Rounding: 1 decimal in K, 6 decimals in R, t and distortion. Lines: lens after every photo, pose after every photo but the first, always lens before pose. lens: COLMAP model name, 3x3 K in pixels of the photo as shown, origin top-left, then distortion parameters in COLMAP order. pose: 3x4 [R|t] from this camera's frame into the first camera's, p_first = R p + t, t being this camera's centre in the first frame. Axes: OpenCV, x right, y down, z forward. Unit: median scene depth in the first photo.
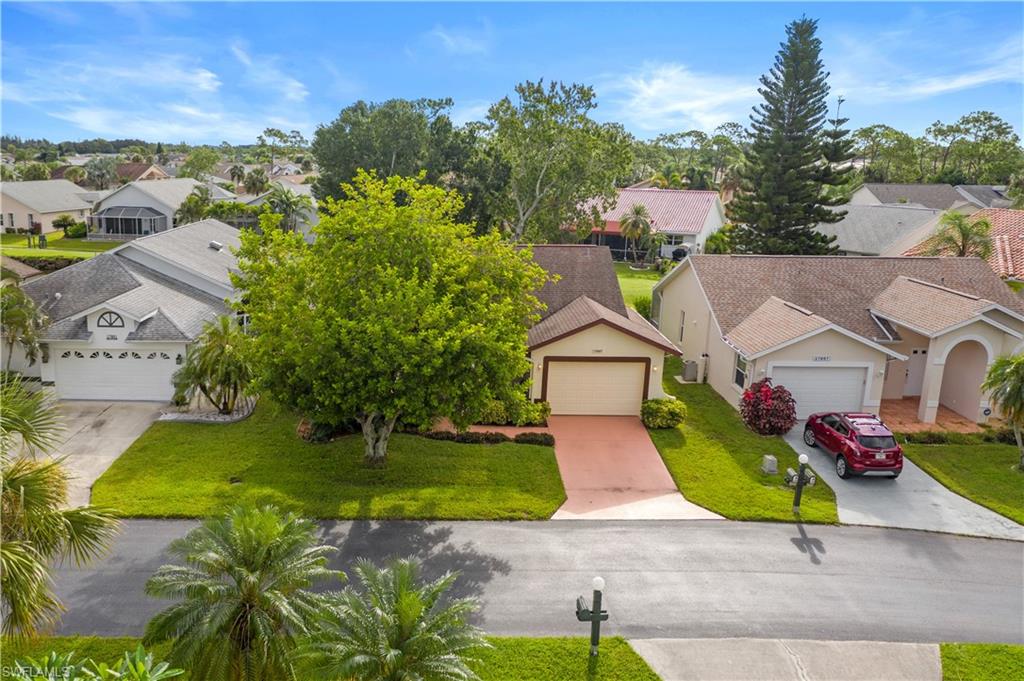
lens RADIAL K [[731.0, 0, 512.0], [0, 731.0, 340.5], [0, 0, 1]] dist [-0.000551, 0.000627]
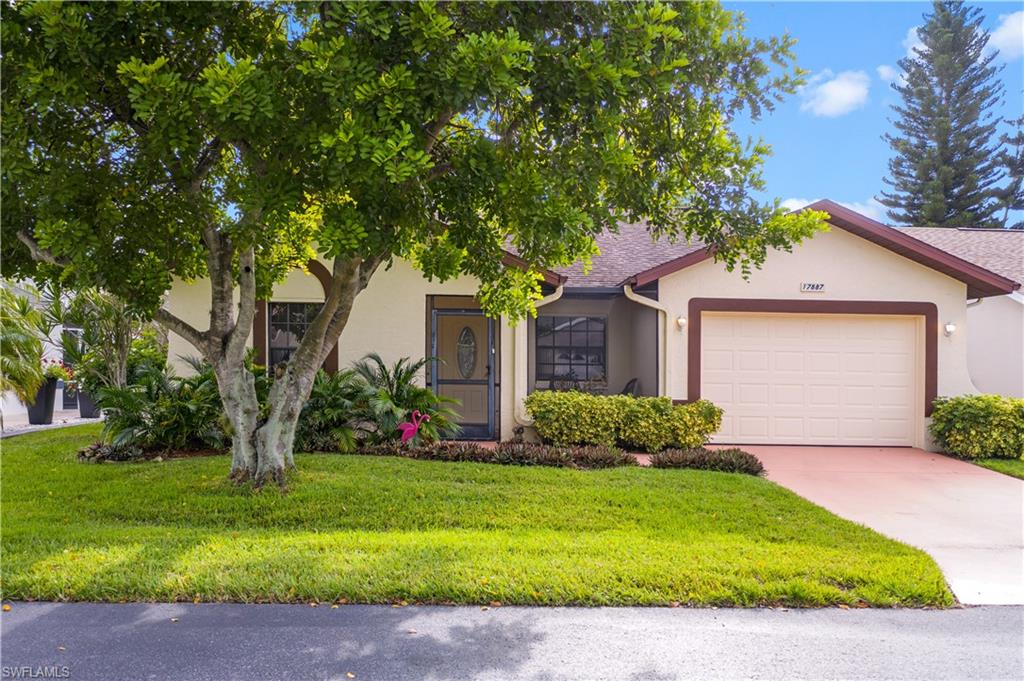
lens RADIAL K [[880.3, 0, 512.0], [0, 880.3, 340.5], [0, 0, 1]] dist [0.000456, 0.000809]
pose [[0.999816, -0.017733, -0.007287, -0.070181], [0.015708, 0.975599, -0.219000, 0.190137], [0.010993, 0.218845, 0.975698, 0.611735]]
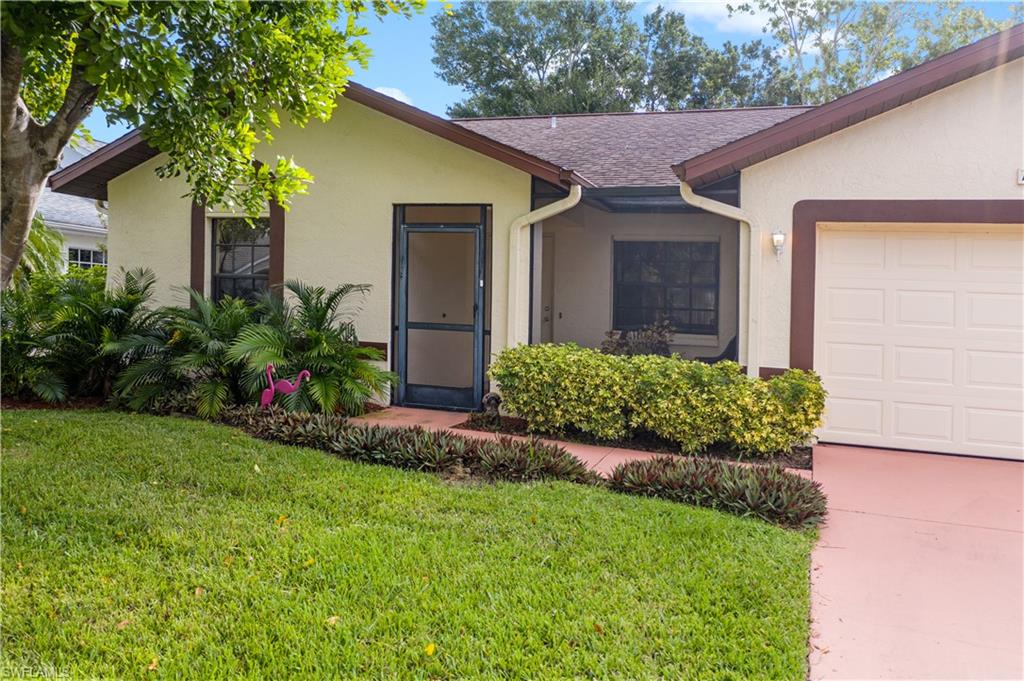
lens RADIAL K [[731.0, 0, 512.0], [0, 731.0, 340.5], [0, 0, 1]] dist [-0.000551, 0.000627]
pose [[0.920227, 0.022131, -0.390759, 0.061350], [-0.090138, 0.983545, -0.156570, 0.145291], [0.380865, 0.179302, 0.907079, 0.892495]]
